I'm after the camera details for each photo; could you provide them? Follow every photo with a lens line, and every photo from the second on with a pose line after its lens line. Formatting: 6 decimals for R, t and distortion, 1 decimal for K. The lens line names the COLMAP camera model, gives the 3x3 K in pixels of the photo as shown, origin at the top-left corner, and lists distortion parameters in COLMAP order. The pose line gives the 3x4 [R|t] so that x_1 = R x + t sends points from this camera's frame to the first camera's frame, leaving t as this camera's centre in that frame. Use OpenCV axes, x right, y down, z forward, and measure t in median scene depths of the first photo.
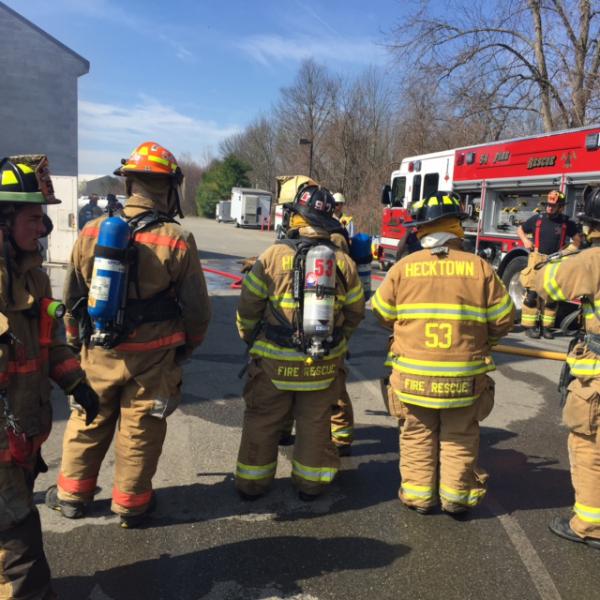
lens RADIAL K [[668.0, 0, 300.0], [0, 668.0, 300.0], [0, 0, 1]] dist [0.024605, -0.023379]
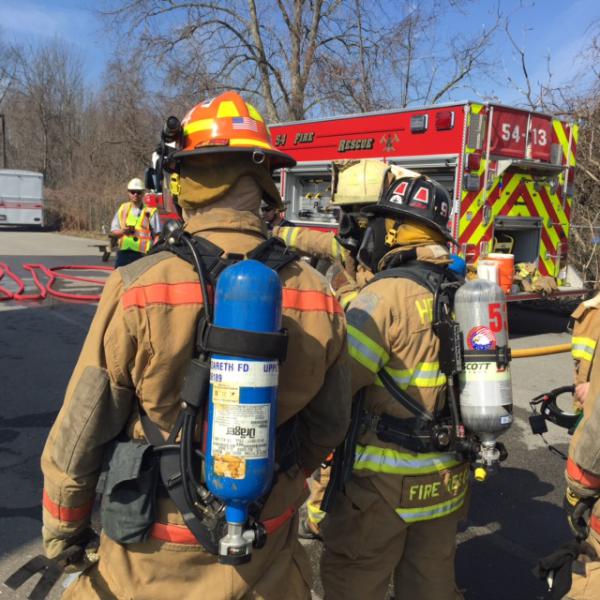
lens RADIAL K [[664.6, 0, 278.6], [0, 664.6, 309.3], [0, 0, 1]] dist [0.015080, 0.020625]
pose [[0.910487, -0.080329, 0.405661, -0.118146], [0.063154, 0.996455, 0.055572, -0.030998], [-0.408687, -0.024978, 0.912333, 0.168258]]
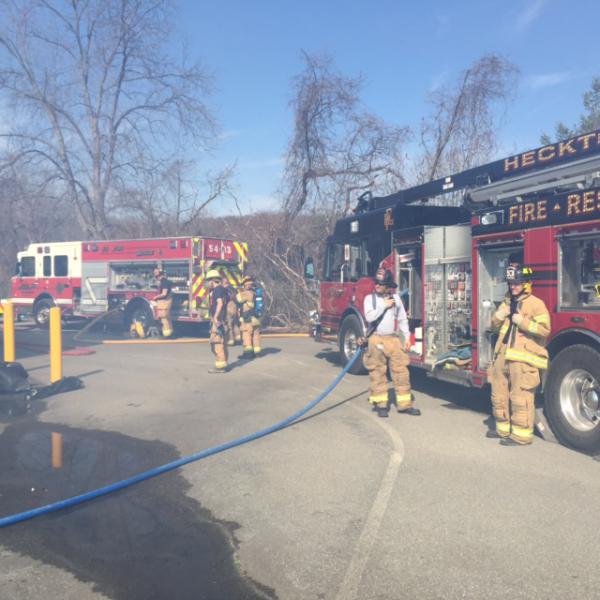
lens RADIAL K [[668.0, 0, 300.0], [0, 668.0, 300.0], [0, 0, 1]] dist [0.024605, -0.023379]
pose [[0.722089, -0.055814, 0.689545, -0.590188], [0.118199, 0.992038, -0.043479, 0.061555], [-0.681627, 0.112899, 0.722937, -0.621633]]
